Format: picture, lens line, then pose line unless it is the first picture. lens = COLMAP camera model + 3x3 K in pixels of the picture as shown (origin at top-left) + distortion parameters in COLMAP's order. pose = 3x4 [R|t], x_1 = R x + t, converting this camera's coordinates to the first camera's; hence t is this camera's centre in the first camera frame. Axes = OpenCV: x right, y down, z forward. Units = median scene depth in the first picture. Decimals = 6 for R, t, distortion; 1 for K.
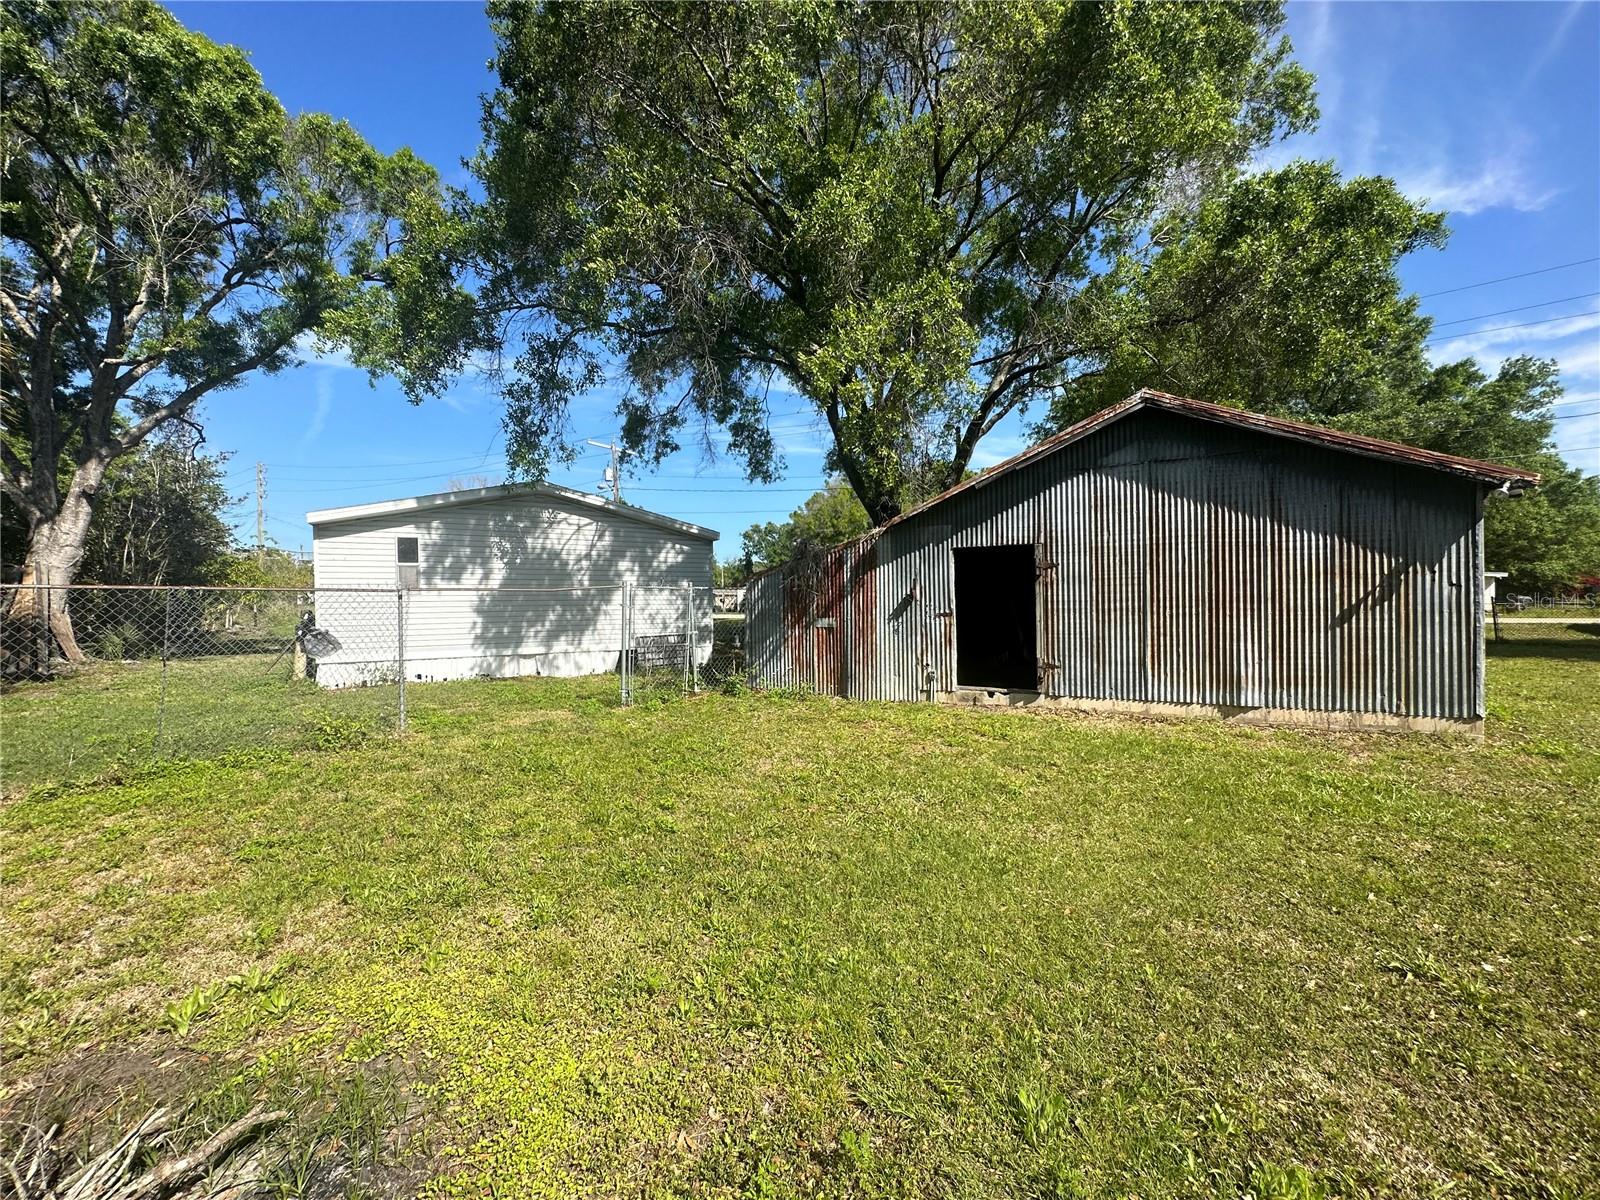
lens RADIAL K [[640.0, 0, 800.0], [0, 640.0, 600.0], [0, 0, 1]] dist [-0.000492, 0.000026]
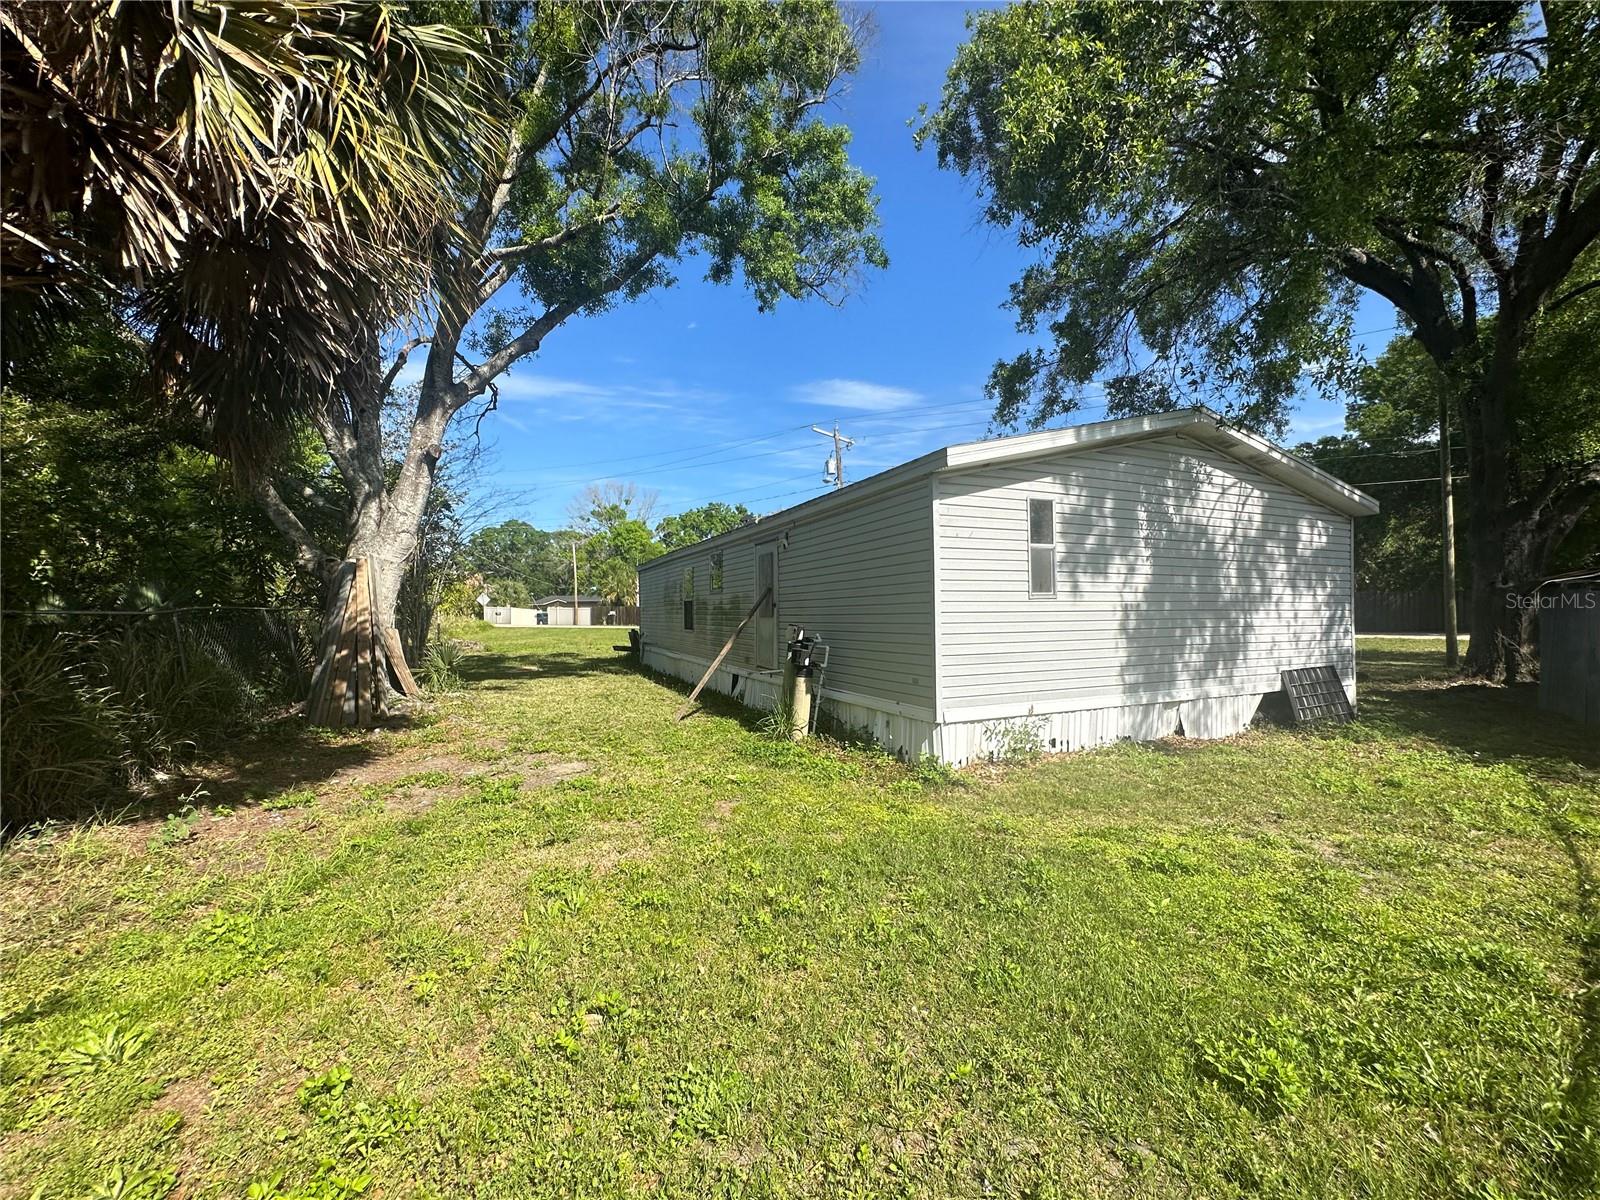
lens RADIAL K [[640.0, 0, 800.0], [0, 640.0, 600.0], [0, 0, 1]] dist [-0.000492, 0.000026]
pose [[0.995498, 0.000630, -0.094782, -0.684869], [-0.002459, 0.999813, -0.019174, 0.003240], [0.094752, 0.019321, 0.995313, 0.362614]]
